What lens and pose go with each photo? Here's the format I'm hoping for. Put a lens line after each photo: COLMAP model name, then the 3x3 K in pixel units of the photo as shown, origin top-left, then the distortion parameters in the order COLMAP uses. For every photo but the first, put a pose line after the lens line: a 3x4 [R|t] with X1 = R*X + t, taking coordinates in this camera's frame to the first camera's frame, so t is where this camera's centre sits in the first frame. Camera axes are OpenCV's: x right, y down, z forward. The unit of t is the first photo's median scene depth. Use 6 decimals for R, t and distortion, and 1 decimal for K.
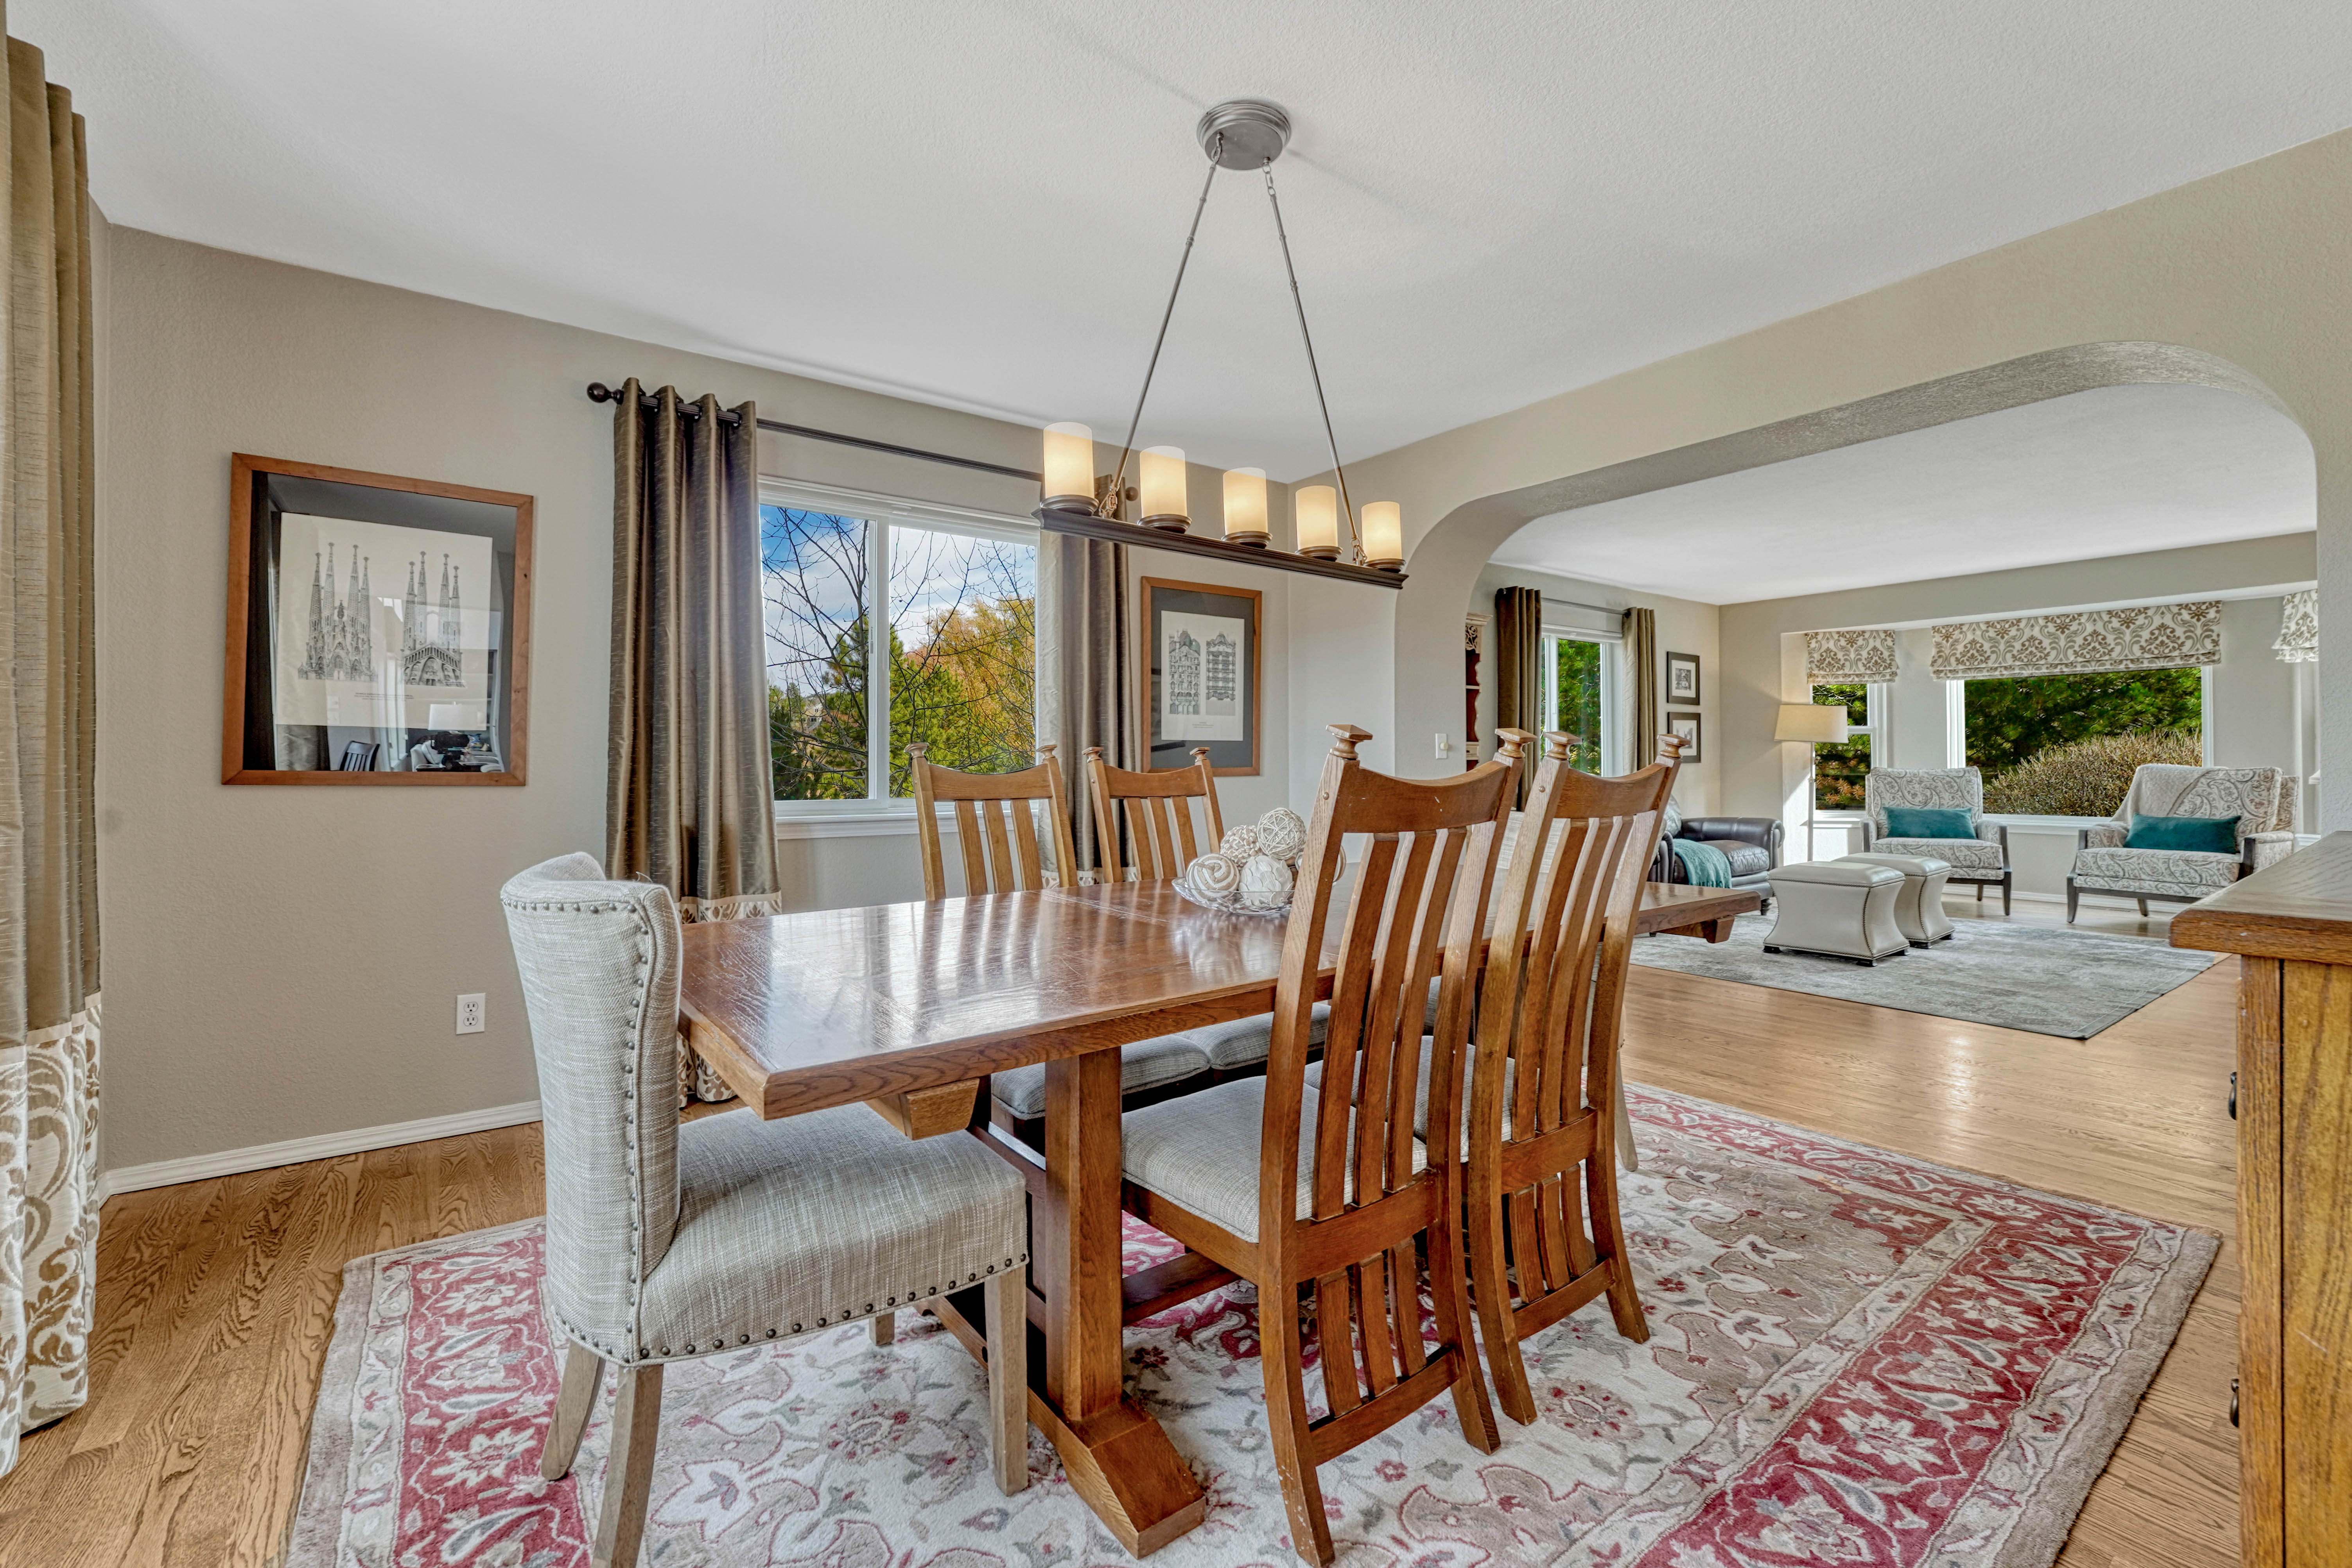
lens RADIAL K [[981.9, 0, 1167.5], [0, 981.9, 766.1], [0, 0, 1]] dist [-0.020506, 0.003517]
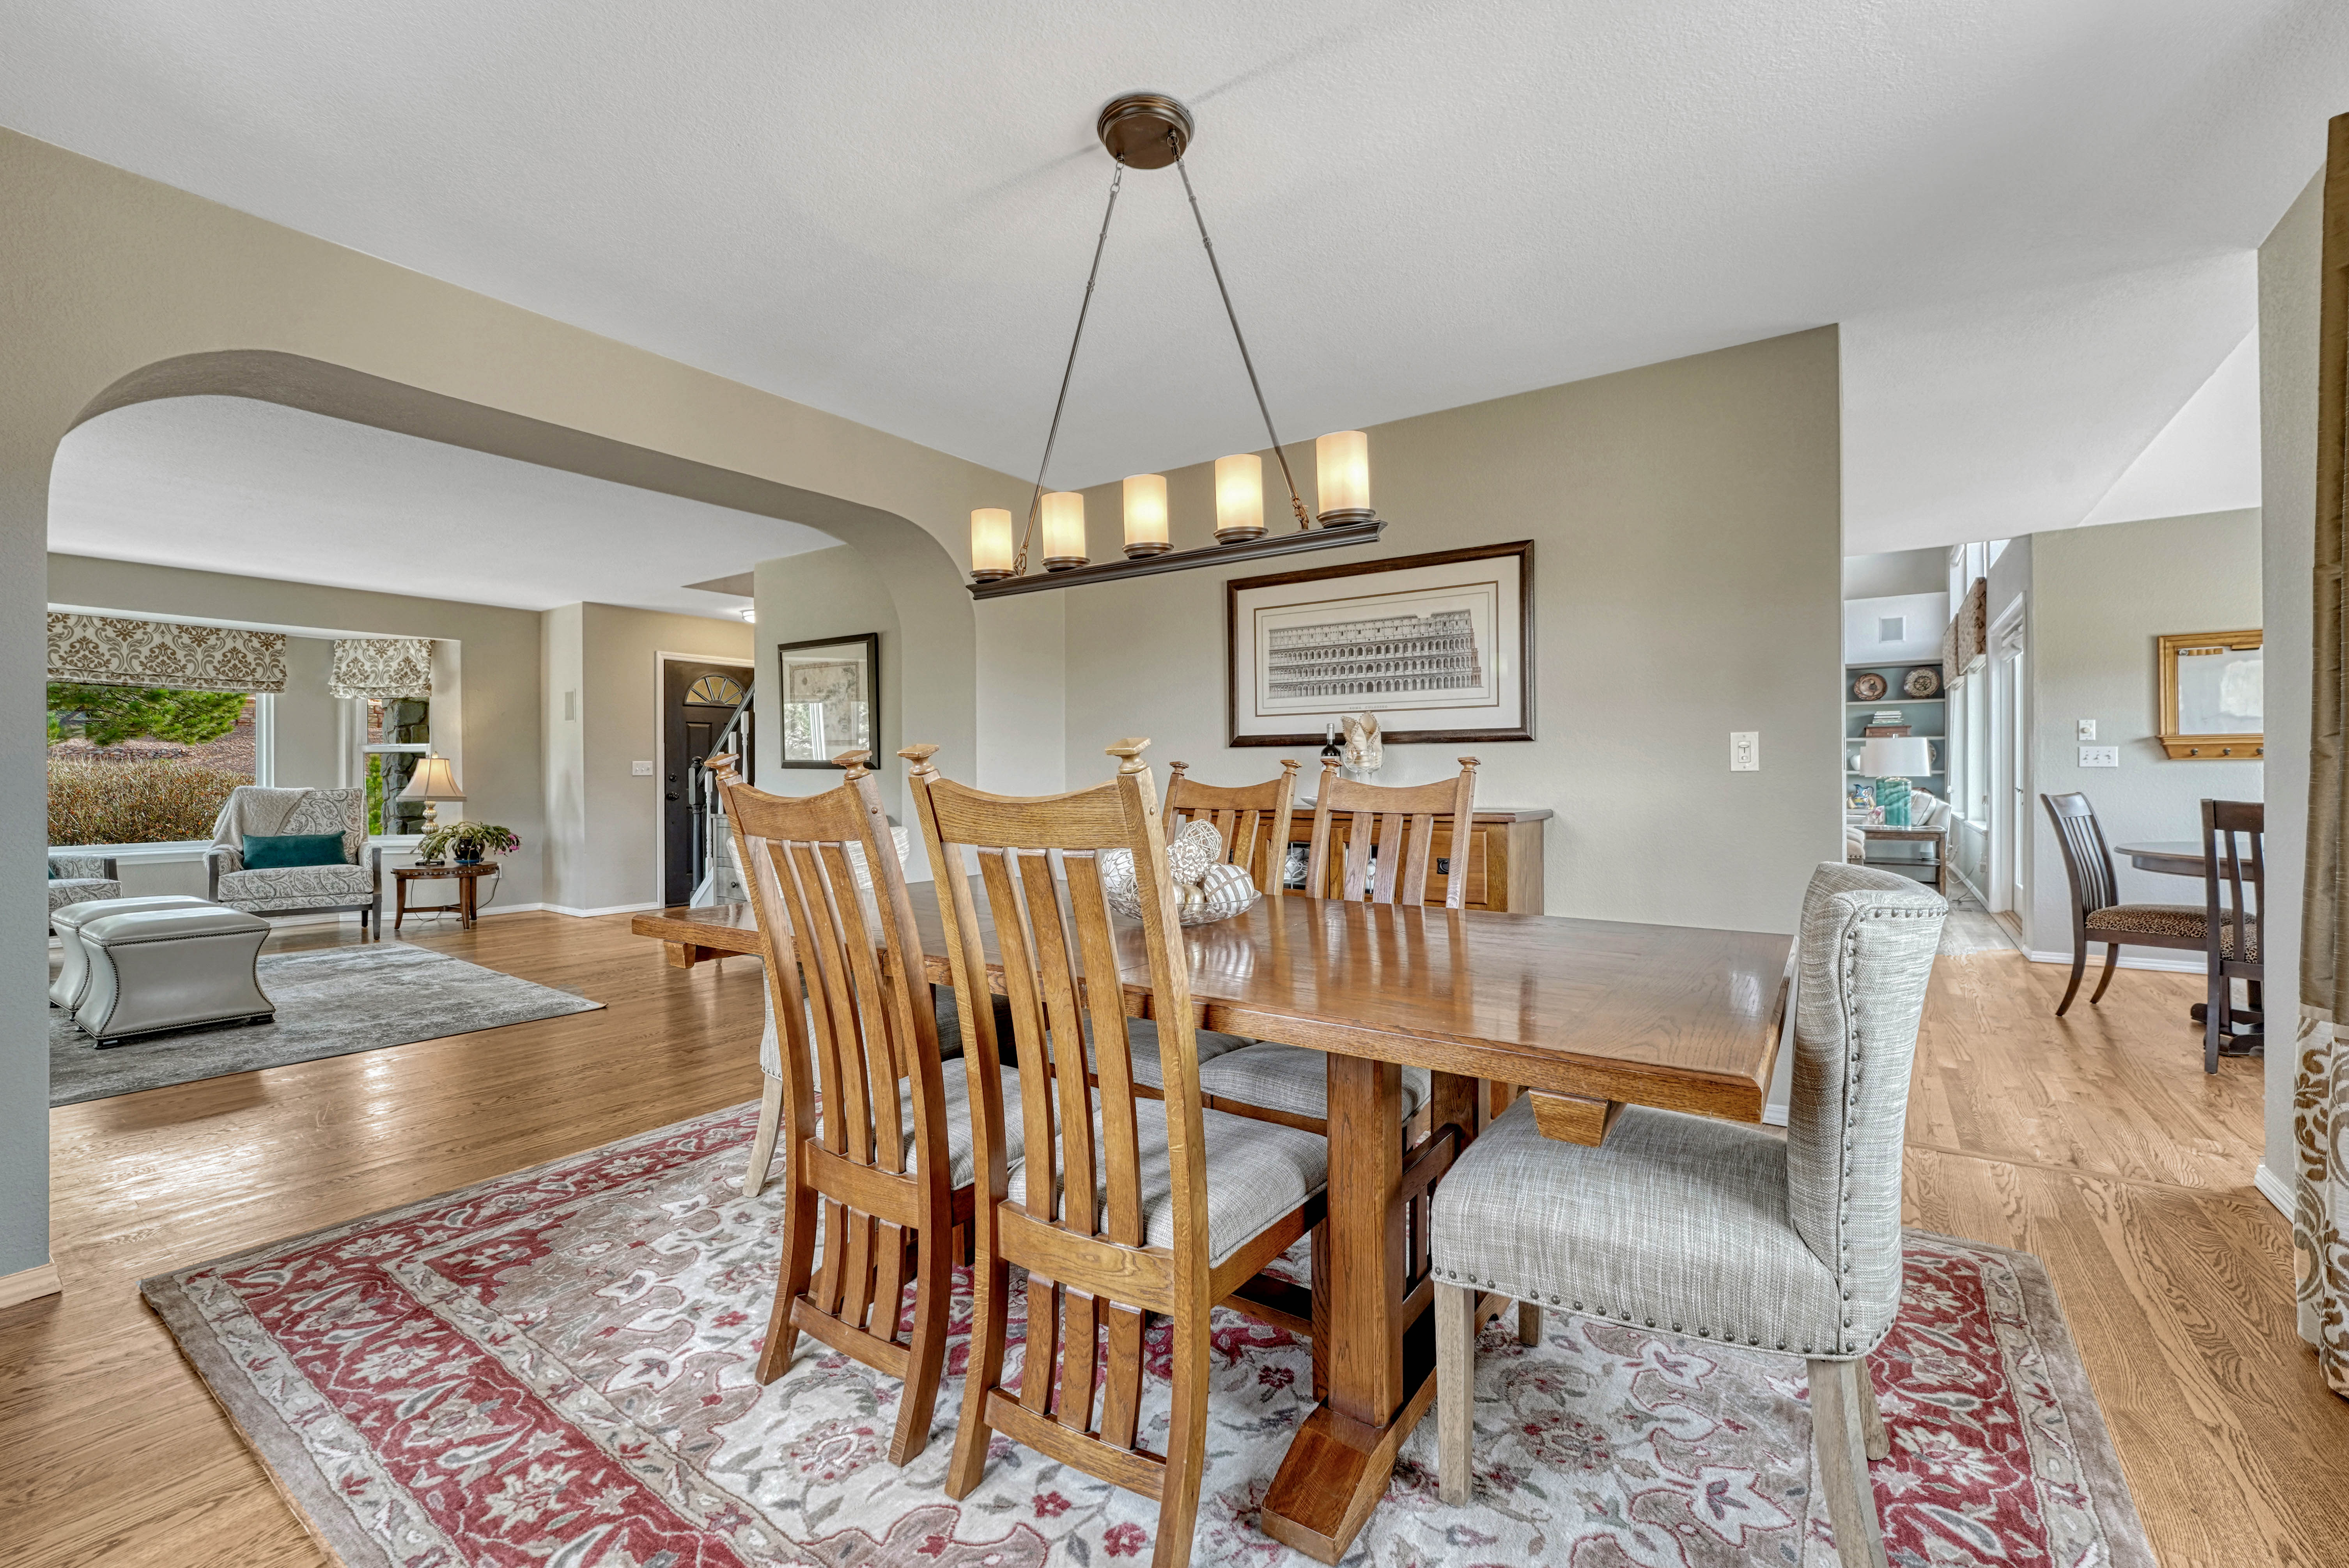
lens RADIAL K [[980.8, 0, 1191.4], [0, 980.8, 773.7], [0, 0, 1]] dist [-0.020506, 0.003517]
pose [[-0.333528, 0.009324, 0.942694, -0.245362], [0.008170, 0.999942, -0.007000, 0.000487], [-0.942705, 0.005367, -0.333585, 0.369306]]
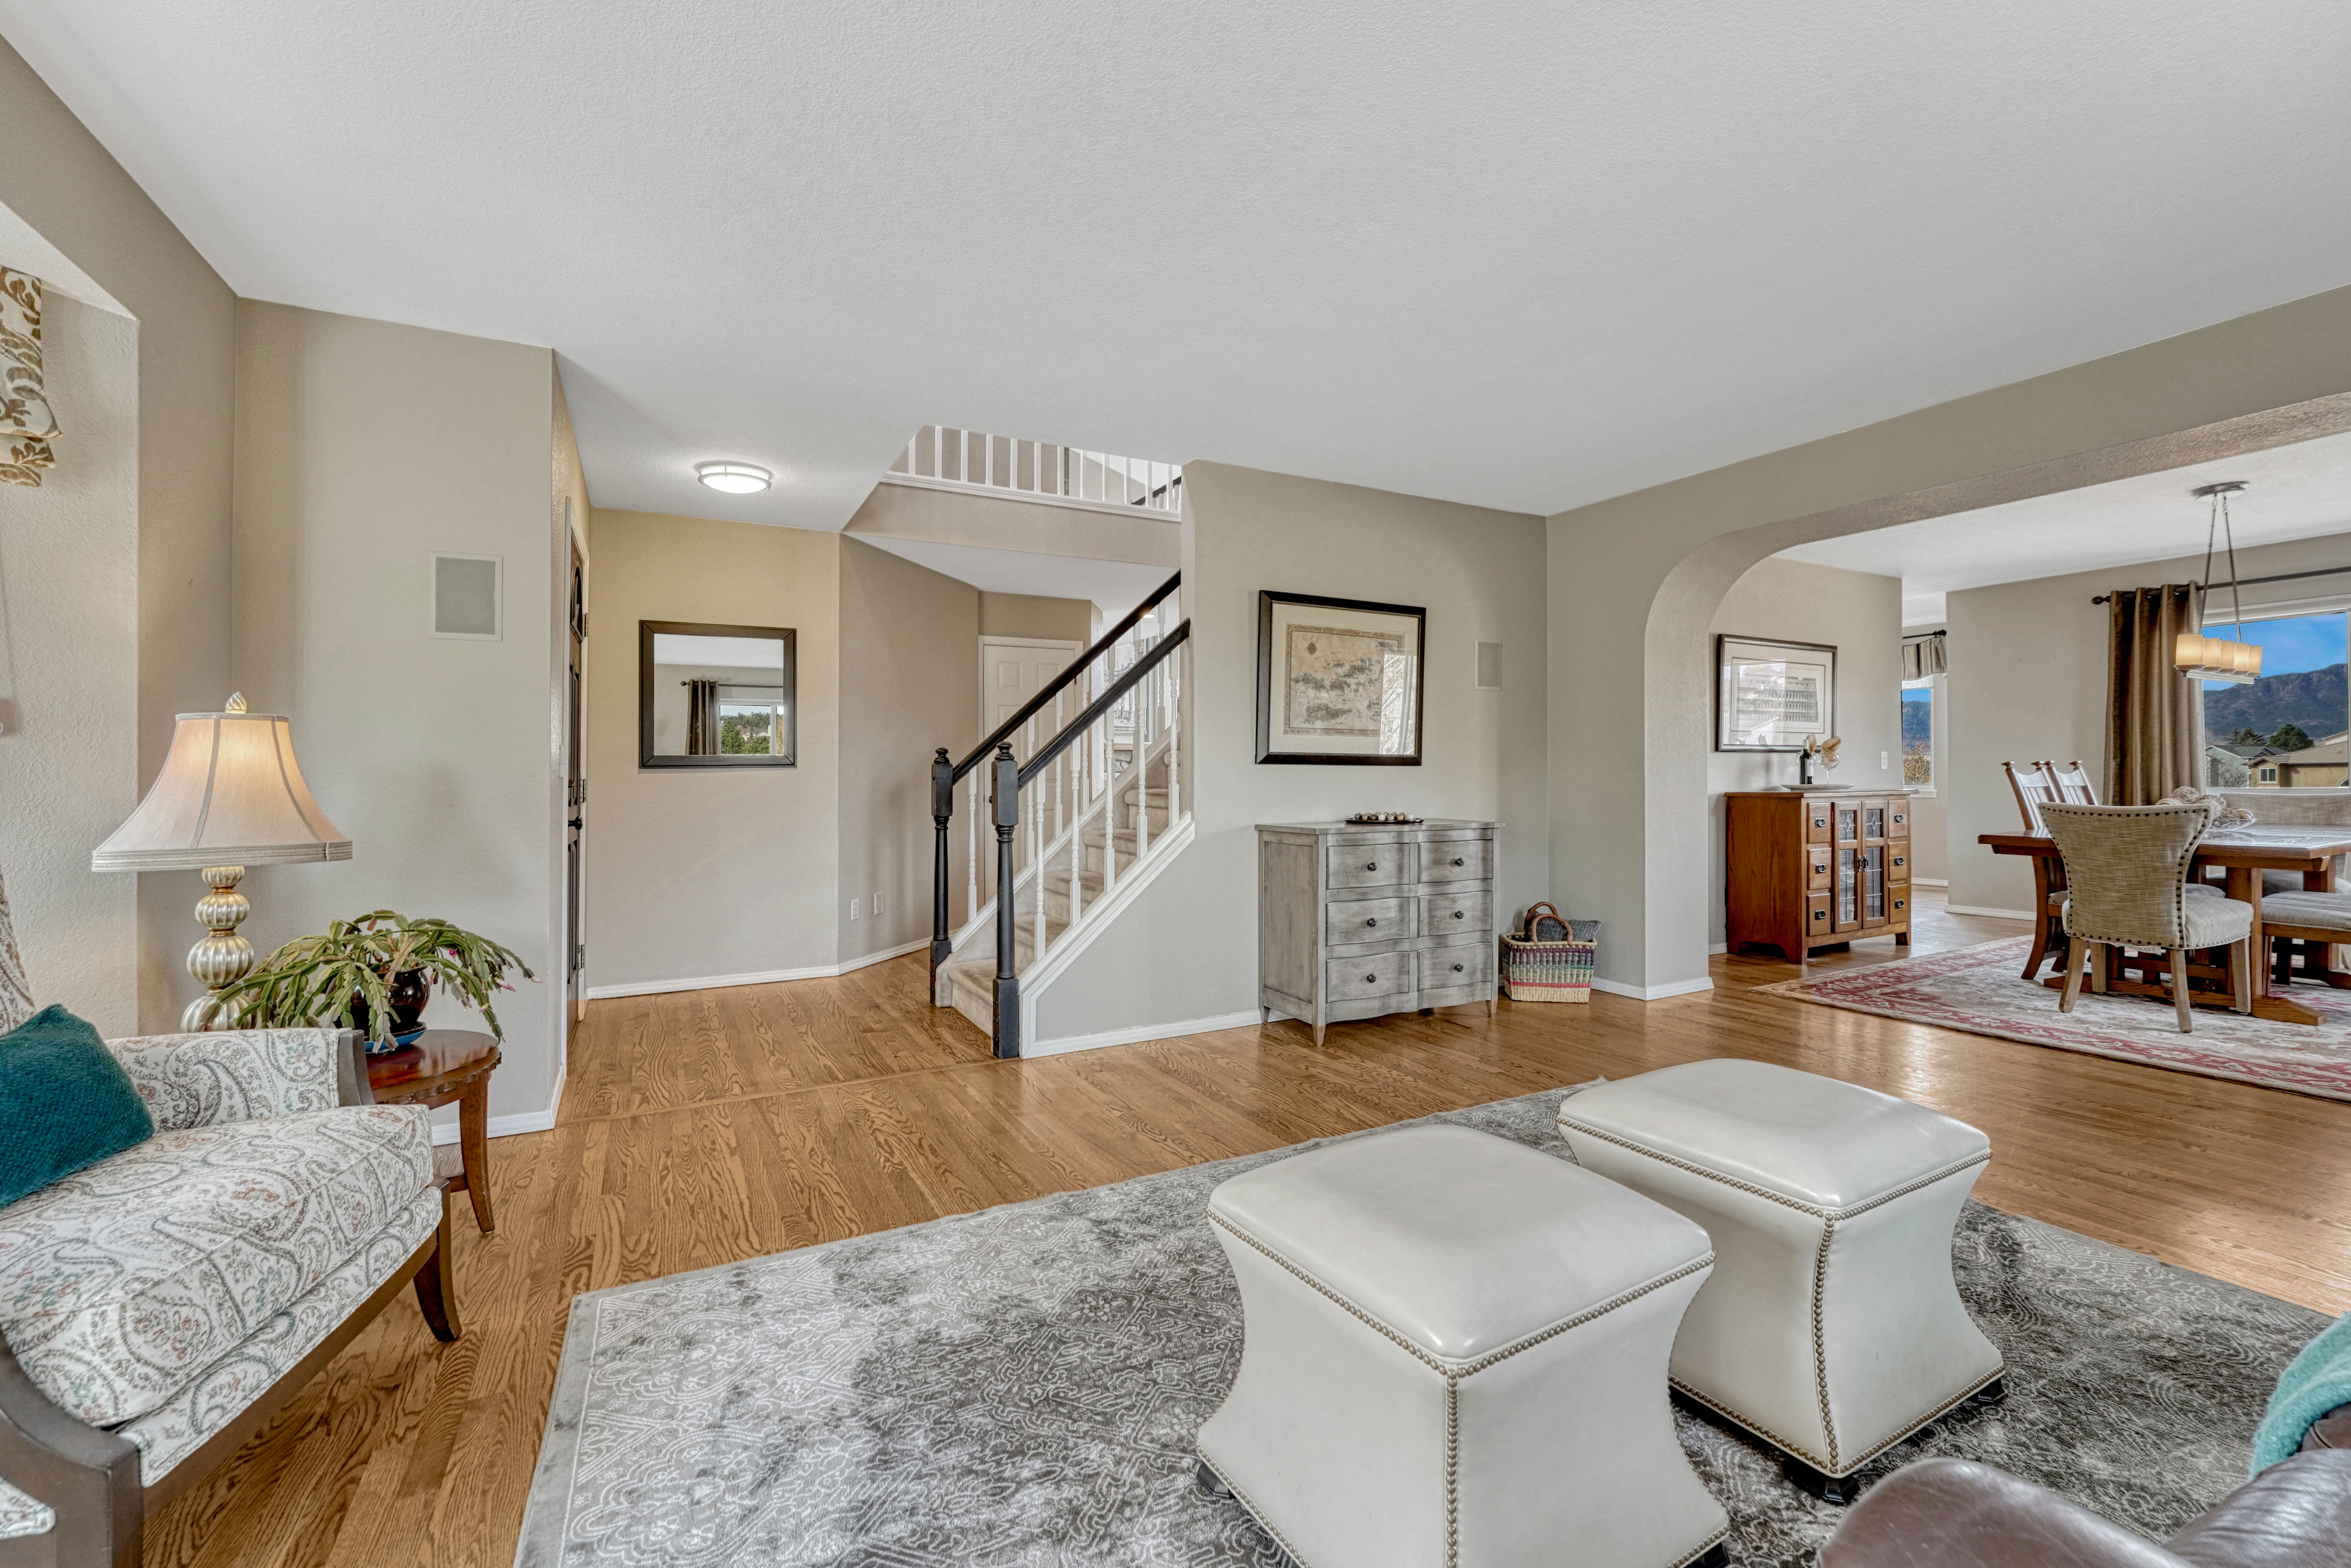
lens RADIAL K [[981.5, 0, 1186.4], [0, 981.5, 783.9], [0, 0, 1]] dist [-0.020506, 0.003517]
pose [[-0.991984, 0.014007, 0.125584, 0.636595], [0.015439, 0.999826, 0.010437, -0.007723], [-0.125416, 0.012292, -0.992028, 1.026152]]
